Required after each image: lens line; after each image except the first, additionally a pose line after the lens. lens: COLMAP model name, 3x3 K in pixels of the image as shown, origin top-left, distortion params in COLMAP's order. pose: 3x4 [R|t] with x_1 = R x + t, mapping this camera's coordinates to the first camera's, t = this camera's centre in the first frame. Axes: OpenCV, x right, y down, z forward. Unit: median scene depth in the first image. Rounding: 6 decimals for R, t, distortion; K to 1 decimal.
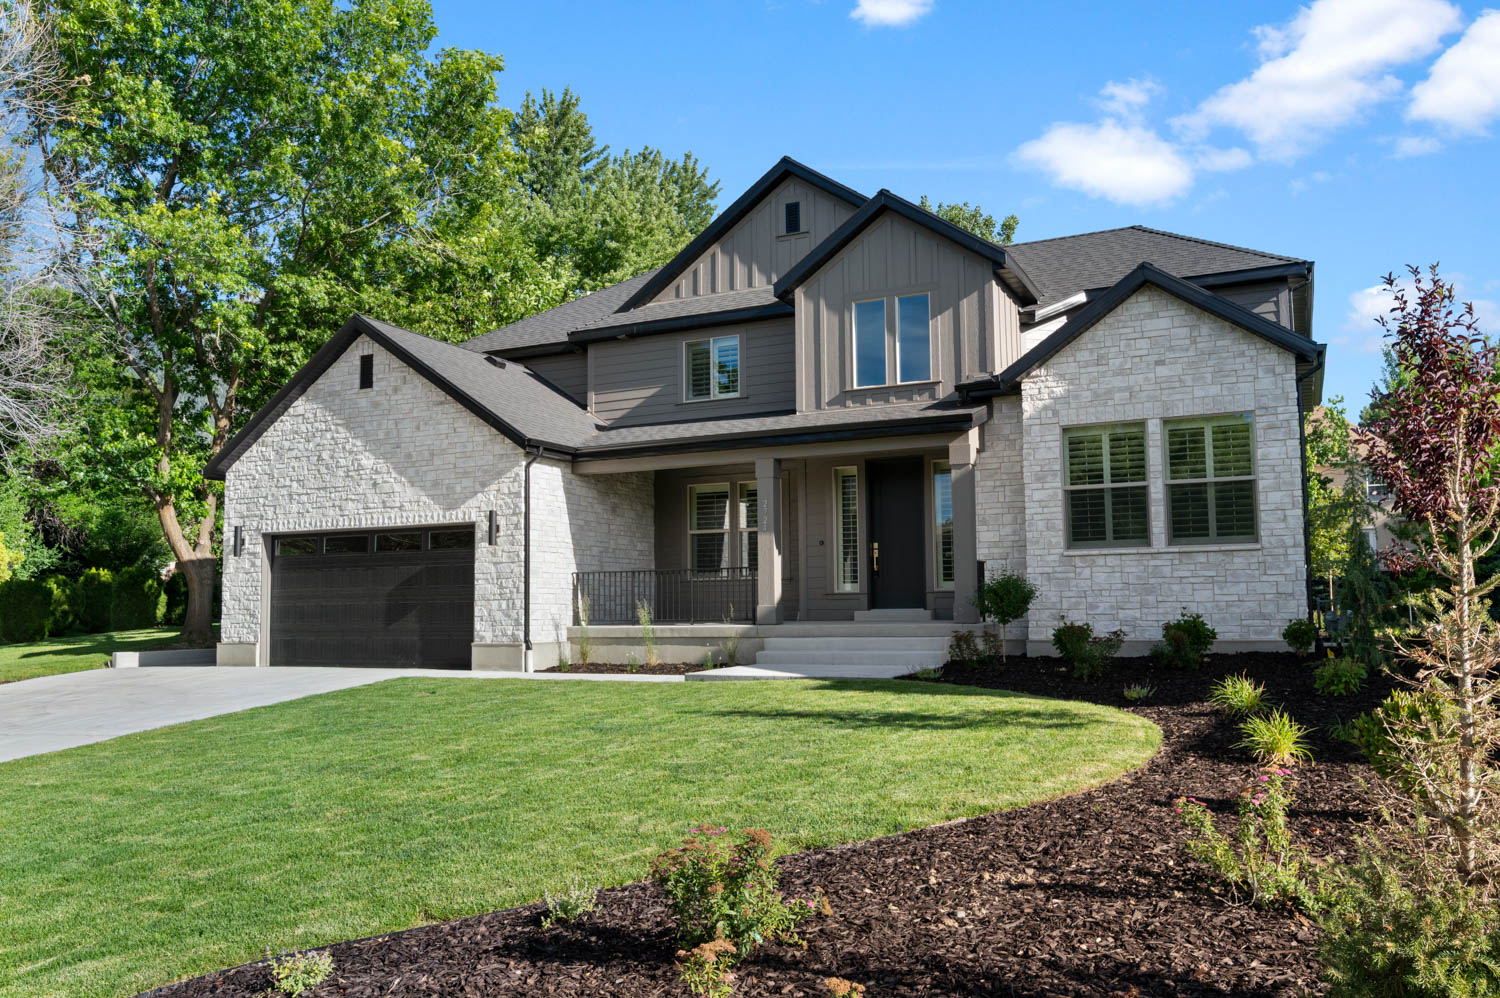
lens RADIAL K [[1112.7, 0, 745.6], [0, 1112.7, 535.2], [0, 0, 1]] dist [-0.000214, -0.001070]
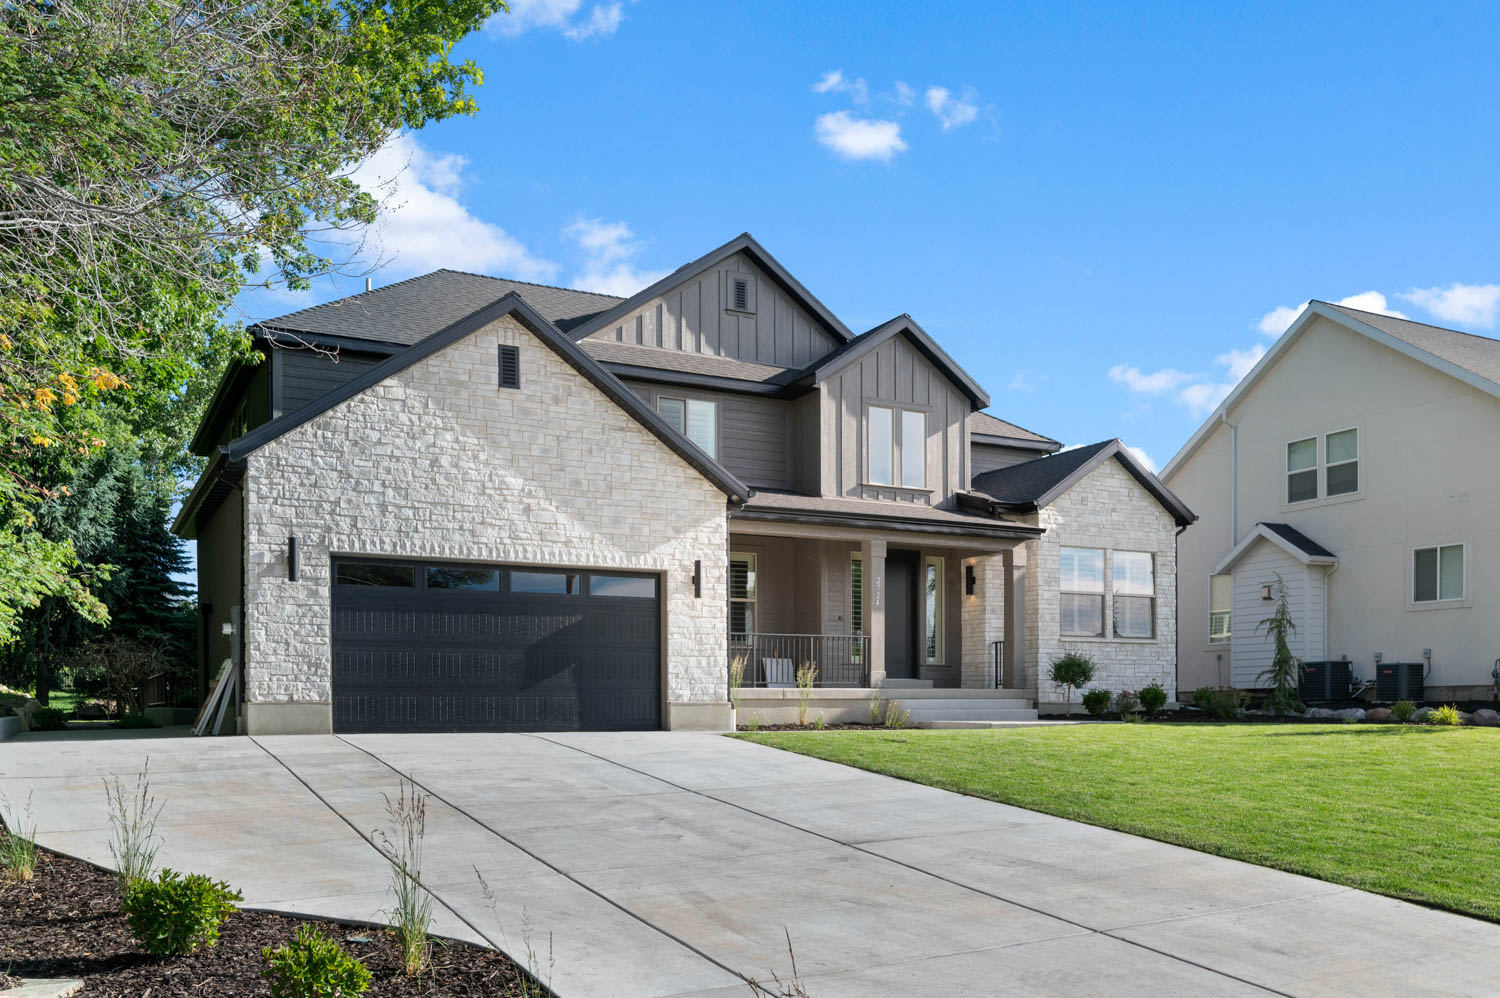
lens RADIAL K [[1287.3, 0, 727.3], [0, 1287.3, 737.7], [0, 0, 1]] dist [0.004078, 0.000168]
pose [[0.605675, -0.006733, 0.795684, -1.034611], [-0.058161, 0.996915, 0.052708, 0.065387], [-0.793584, -0.078202, 0.603414, 0.303697]]
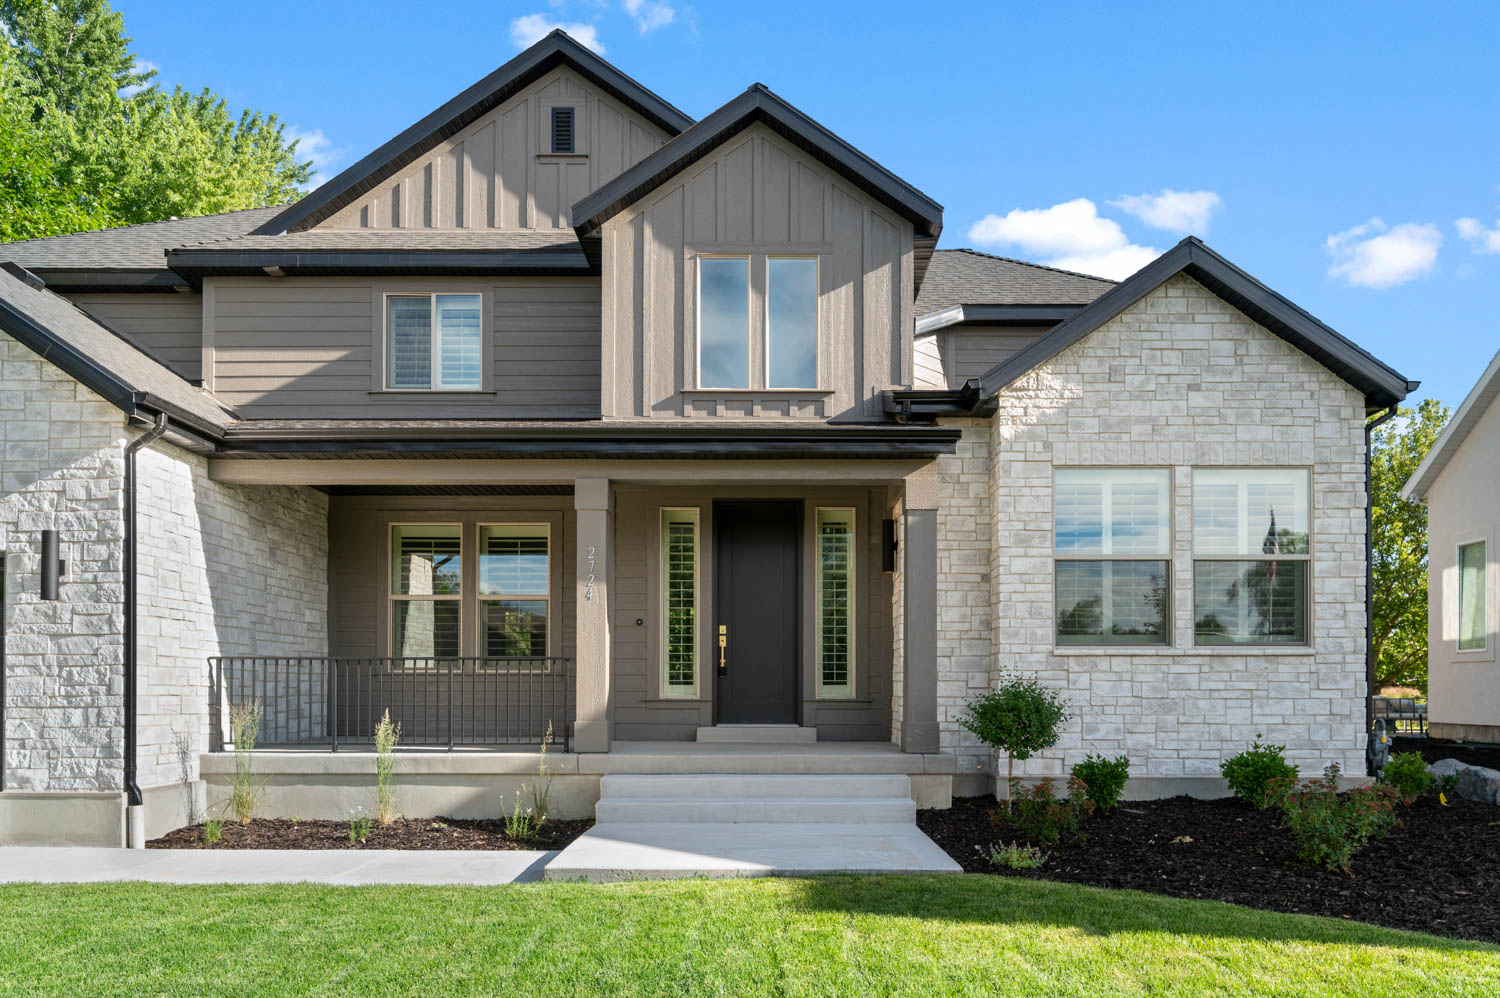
lens RADIAL K [[1050.8, 0, 750.9], [0, 1050.8, 692.9], [0, 0, 1]] dist [-0.000306, -0.002780]
pose [[0.903915, 0.012642, 0.427525, -0.137350], [-0.041142, 0.997498, 0.057490, 0.010300], [-0.425728, -0.069555, 0.902174, 0.413773]]
